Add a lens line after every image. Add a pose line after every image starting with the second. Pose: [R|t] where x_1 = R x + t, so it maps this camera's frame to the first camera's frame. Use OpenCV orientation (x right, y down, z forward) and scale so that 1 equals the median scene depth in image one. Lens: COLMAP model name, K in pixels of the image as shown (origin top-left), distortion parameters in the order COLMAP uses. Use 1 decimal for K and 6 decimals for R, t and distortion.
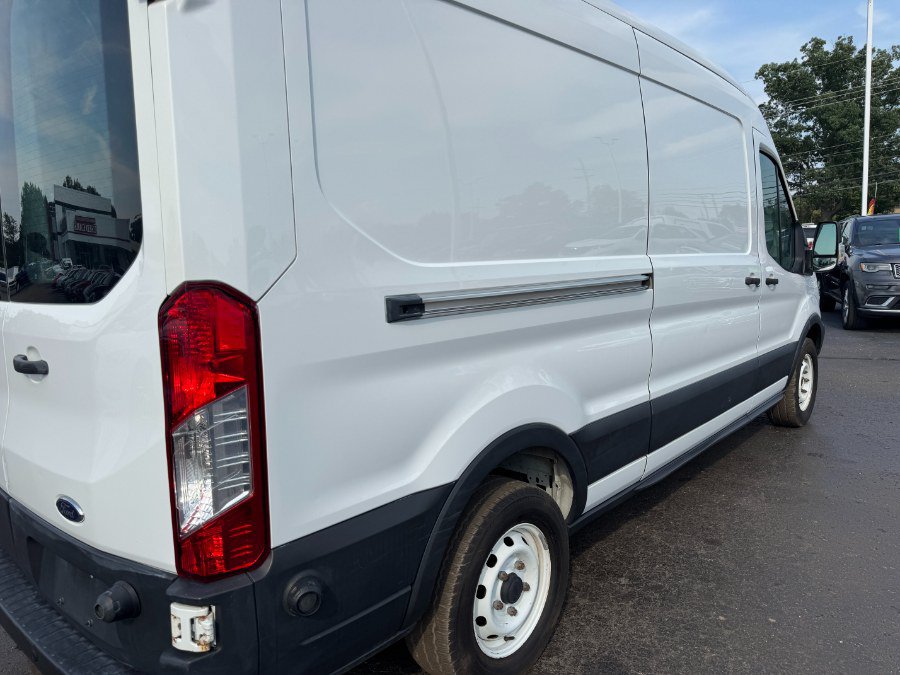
lens RADIAL K [[644.9, 0, 448.7], [0, 644.9, 334.4], [0, 0, 1]] dist [0.008613, -0.002950]
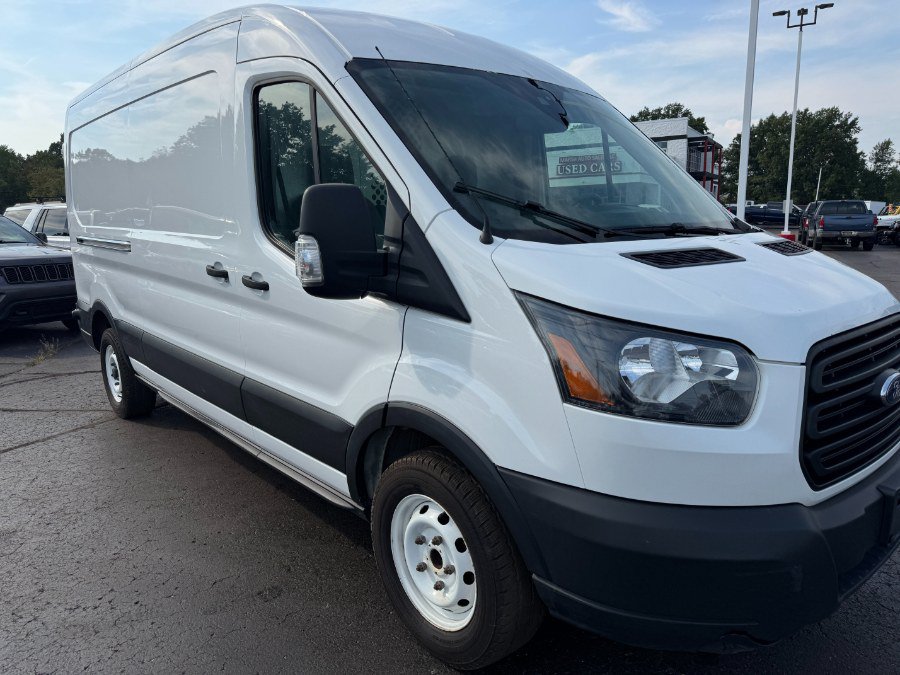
lens RADIAL K [[660.8, 0, 450.0], [0, 660.8, 337.5], [0, 0, 1]] dist [0.009397, -0.005040]
pose [[-0.107249, 0.214808, -0.970750, 1.724095], [-0.115086, 0.967136, 0.226723, -0.308200], [0.987549, 0.136036, -0.079003, 1.849799]]
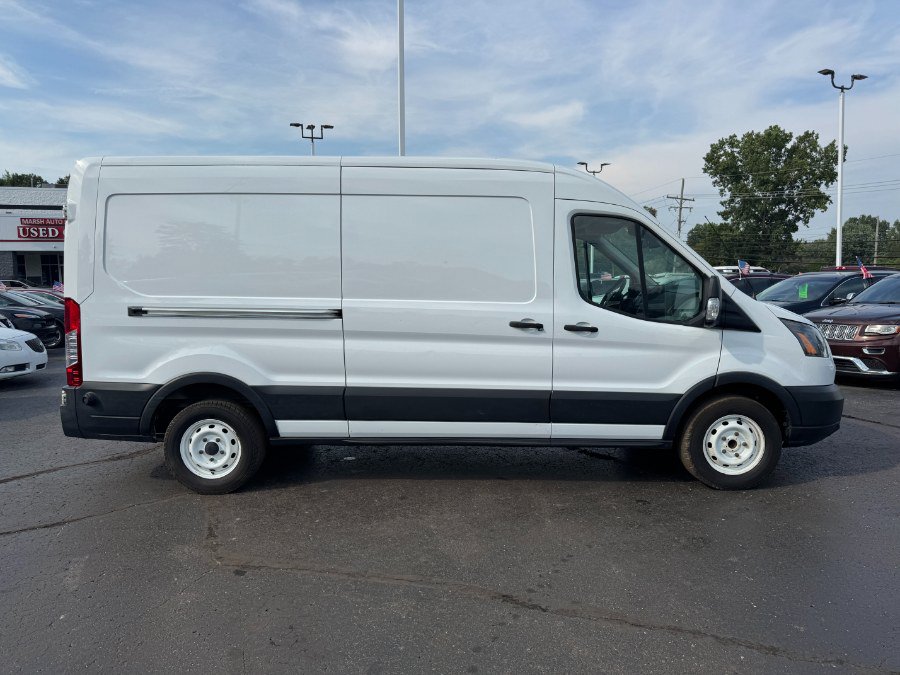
lens RADIAL K [[641.6, 0, 450.0], [0, 641.6, 337.5], [0, 0, 1]] dist [0.007352, -0.002512]
pose [[0.656572, 0.100776, -0.747501, 1.752365], [-0.120892, 0.992282, 0.027590, -0.103314], [0.744512, 0.072252, 0.663688, 0.115626]]
